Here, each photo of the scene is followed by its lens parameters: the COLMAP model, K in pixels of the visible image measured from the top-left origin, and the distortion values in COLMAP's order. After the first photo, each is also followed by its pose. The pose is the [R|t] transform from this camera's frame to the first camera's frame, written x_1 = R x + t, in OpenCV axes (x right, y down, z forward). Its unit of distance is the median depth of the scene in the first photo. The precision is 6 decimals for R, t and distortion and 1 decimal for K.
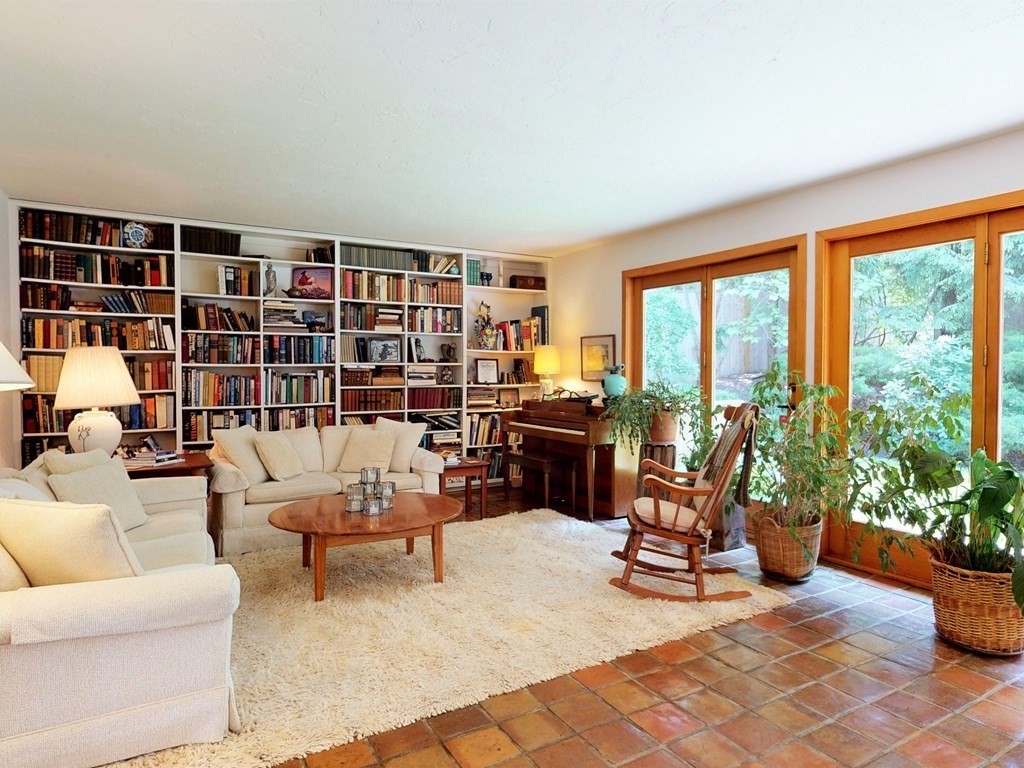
lens RADIAL K [[641.0, 0, 524.6], [0, 641.0, 382.5], [0, 0, 1]] dist [0.003940, 0.000011]
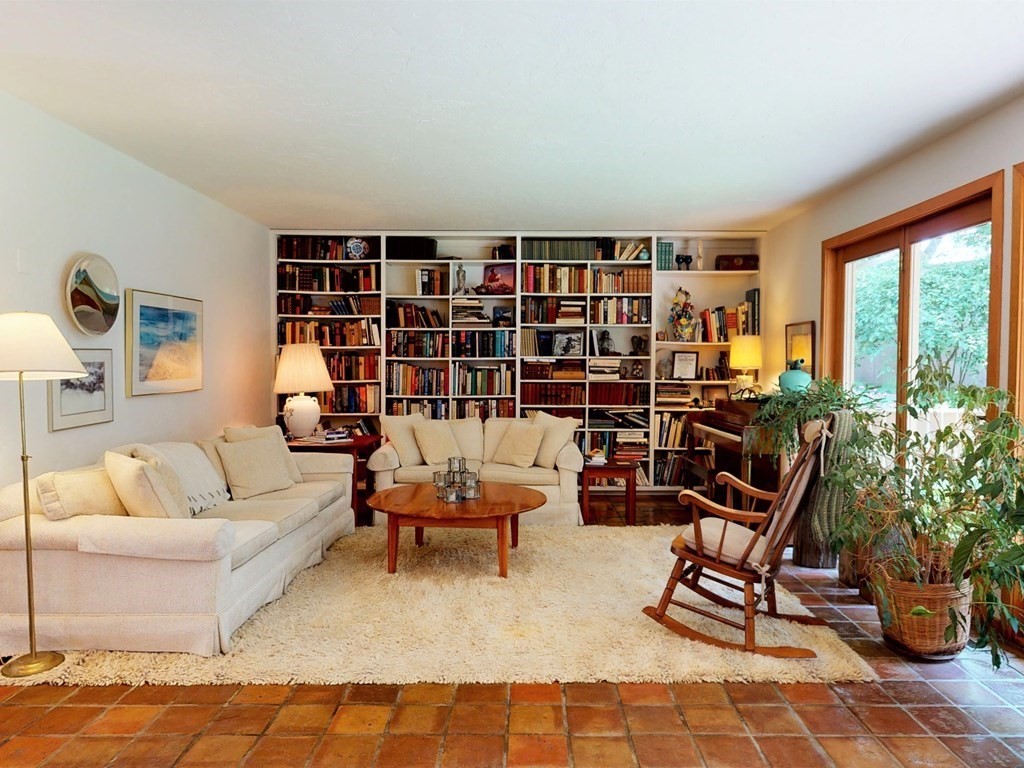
lens RADIAL K [[695.0, 0, 519.5], [0, 695.0, 385.9], [0, 0, 1]] dist [0.003418, -0.000120]
pose [[0.849211, 0.021352, -0.527621, 0.324159], [-0.014429, 0.999747, 0.017235, -0.003227], [0.527856, -0.007023, 0.849305, 0.069632]]
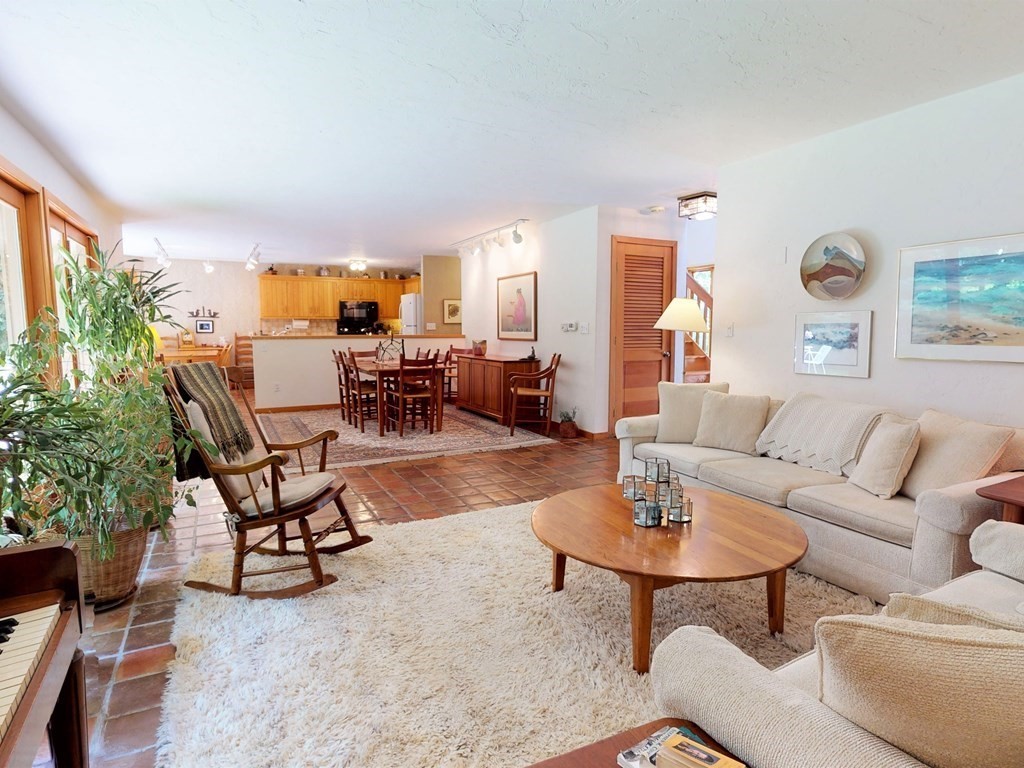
lens RADIAL K [[575.6, 0, 512.0], [0, 575.6, 384.0], [0, 0, 1]] dist [-0.001011, -0.000047]
pose [[-0.996971, -0.007236, 0.077433, -0.089912], [0.002413, 0.992305, 0.123795, -0.023596], [-0.077733, 0.123607, -0.989282, 1.195694]]
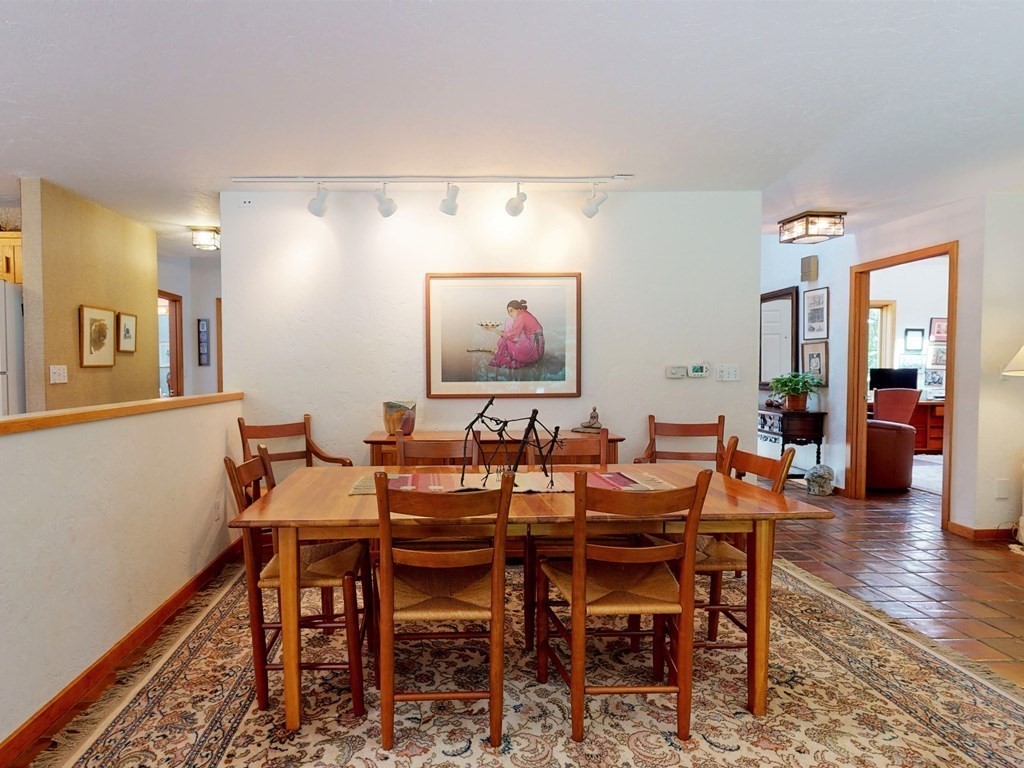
lens RADIAL K [[573.8, 0, 449.0], [0, 573.8, 387.1], [0, 0, 1]] dist [0.001555, 0.000061]
pose [[-0.505424, 0.031506, -0.862296, 0.716877], [-0.015415, 0.998844, 0.045531, -0.000401], [0.862733, 0.036305, -0.504354, 0.040485]]
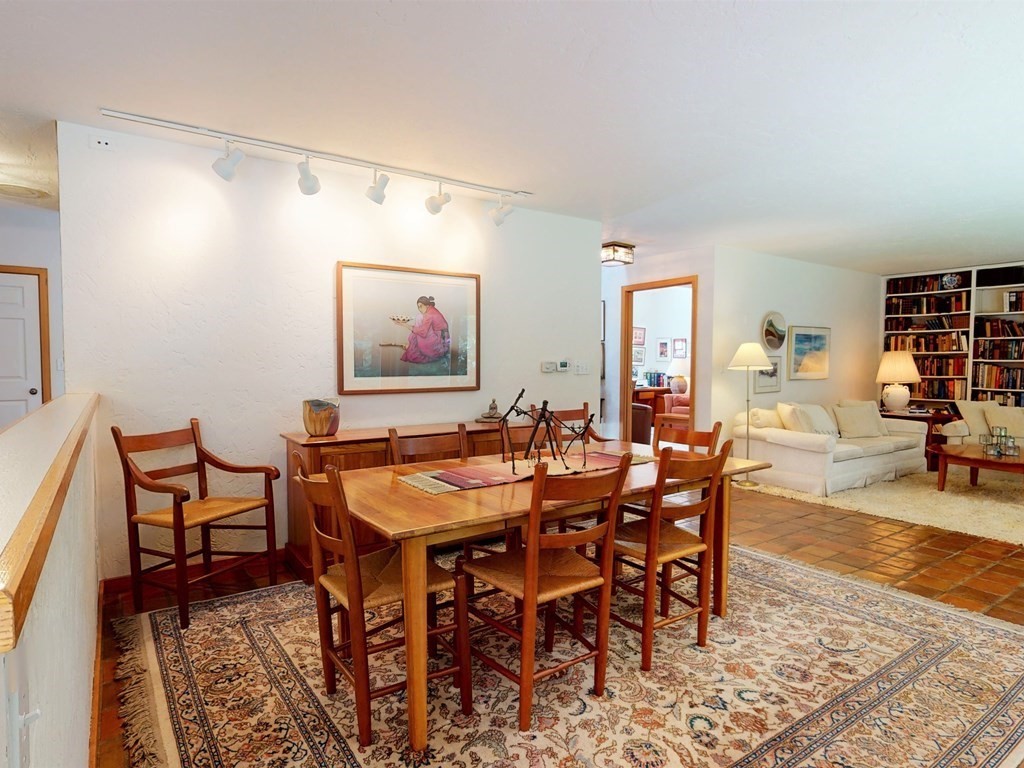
lens RADIAL K [[571.9, 0, 504.5], [0, 571.9, 387.1], [0, 0, 1]] dist [0.002120, 0.000860]
pose [[0.050156, 0.043889, -0.997777, 0.794083], [-0.023895, 0.998801, 0.042733, 0.004615], [0.998455, 0.021699, 0.051145, -0.202078]]
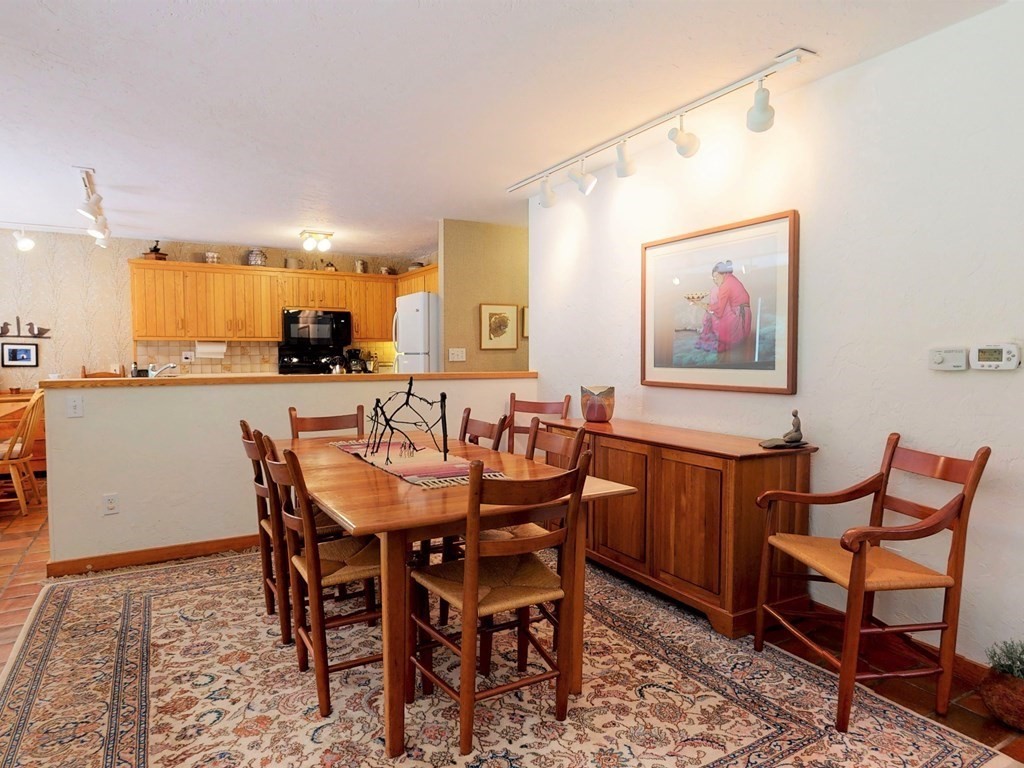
lens RADIAL K [[641.0, 0, 524.6], [0, 641.0, 382.5], [0, 0, 1]] dist [0.003940, 0.000011]
pose [[-0.999704, -0.000035, 0.024311, 0.191355], [0.001684, 0.997496, 0.070703, -0.007335], [-0.024252, 0.070723, -0.997201, 0.391982]]
